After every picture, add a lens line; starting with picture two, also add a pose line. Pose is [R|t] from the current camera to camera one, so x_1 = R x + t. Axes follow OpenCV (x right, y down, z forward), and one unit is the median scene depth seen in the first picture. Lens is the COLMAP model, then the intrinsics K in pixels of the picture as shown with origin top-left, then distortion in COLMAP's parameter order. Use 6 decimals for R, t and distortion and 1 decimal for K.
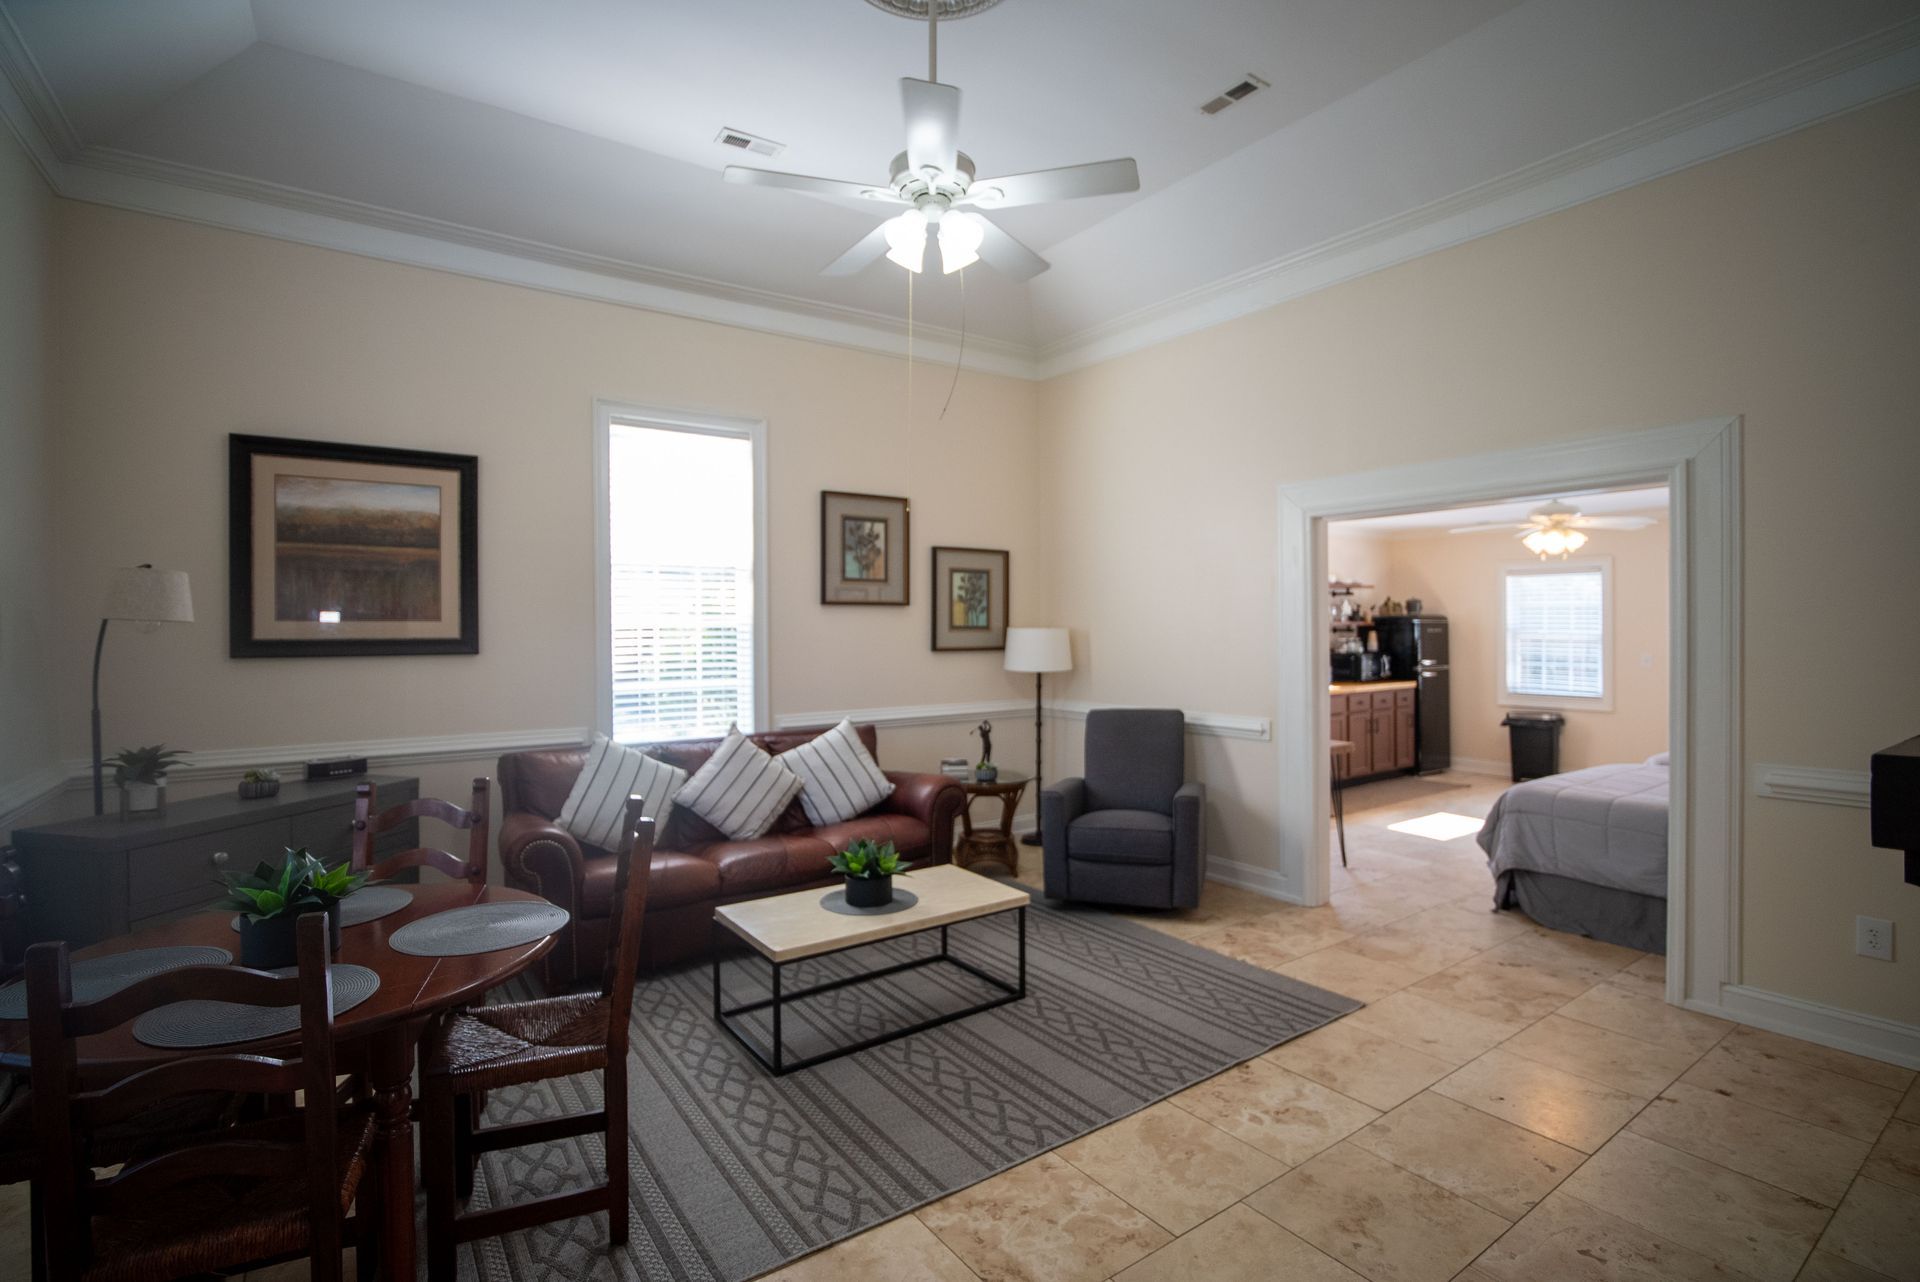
lens RADIAL K [[898.1, 0, 971.5], [0, 898.1, 638.8], [0, 0, 1]] dist [-0.033305, 0.005786]
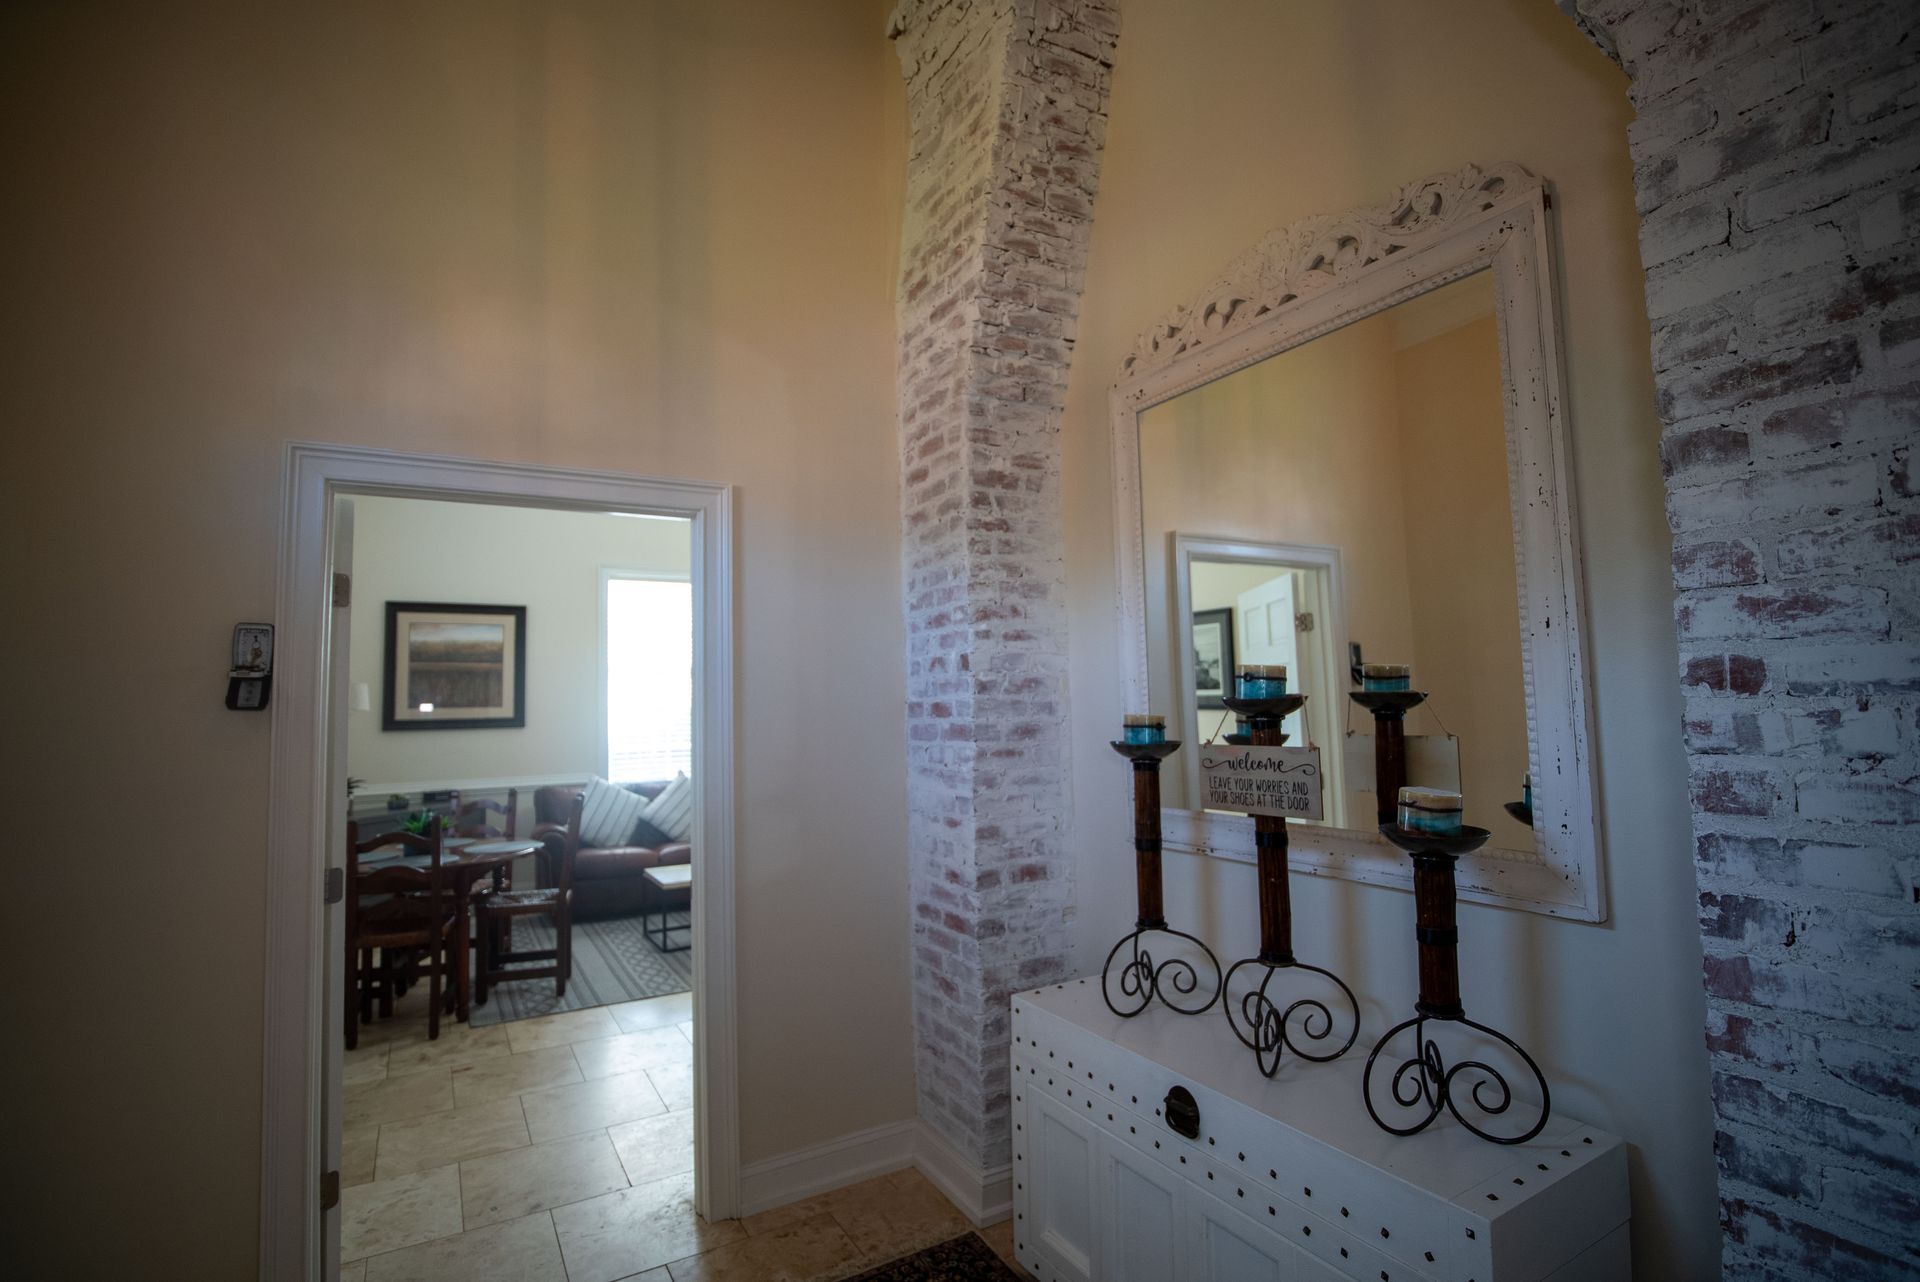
lens RADIAL K [[898.1, 0, 969.1], [0, 898.1, 634.4], [0, 0, 1]] dist [-0.033305, 0.005786]
pose [[0.996629, -0.025827, -0.077866, 0.423211], [0.019366, 0.996393, -0.082620, -0.000868], [0.079719, 0.080834, 0.993535, -0.619424]]
